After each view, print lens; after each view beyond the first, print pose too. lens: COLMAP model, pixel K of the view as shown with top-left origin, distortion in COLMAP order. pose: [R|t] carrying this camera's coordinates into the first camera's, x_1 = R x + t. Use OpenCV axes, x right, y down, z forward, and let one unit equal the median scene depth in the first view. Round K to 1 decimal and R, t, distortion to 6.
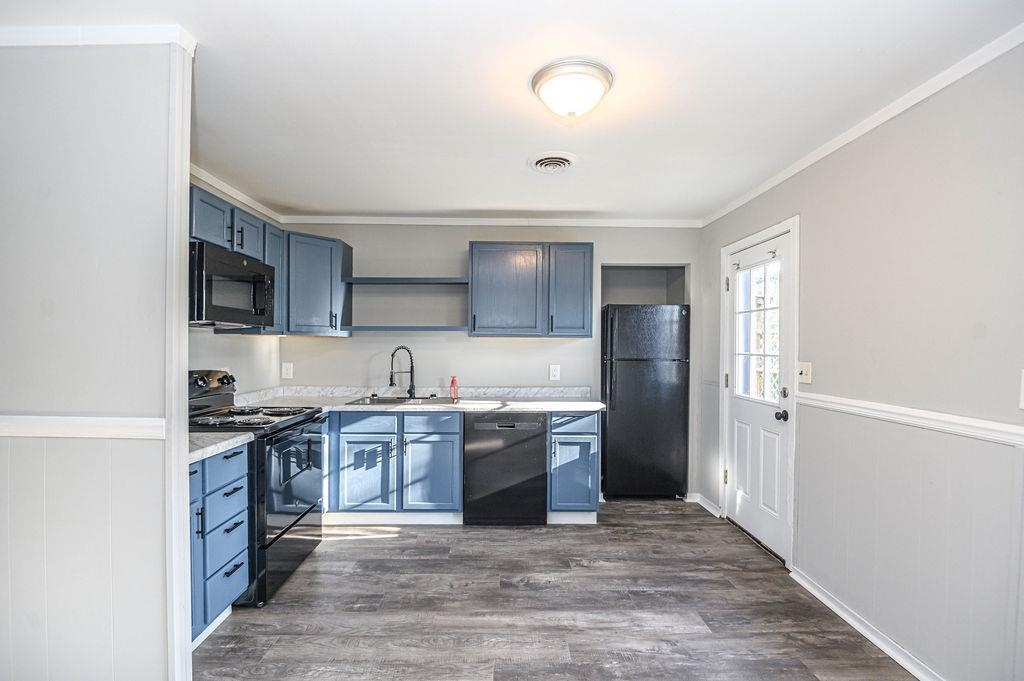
lens RADIAL K [[469.1, 0, 508.5], [0, 469.1, 344.5], [0, 0, 1]] dist [-0.023359, -0.001326]
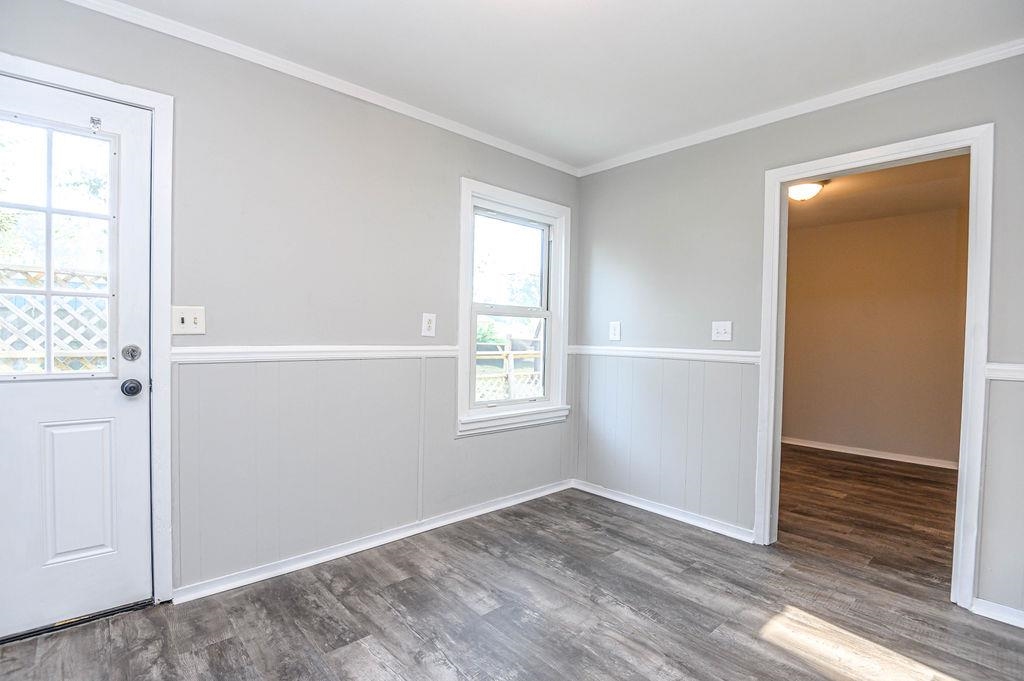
lens RADIAL K [[486.5, 0, 512.7], [0, 486.5, 346.2], [0, 0, 1]] dist [-0.022588, -0.003930]
pose [[-0.656884, -0.039908, 0.752935, -0.229465], [-0.023014, 0.999194, 0.032882, 0.053503], [-0.753640, 0.004272, -0.657273, 0.913971]]
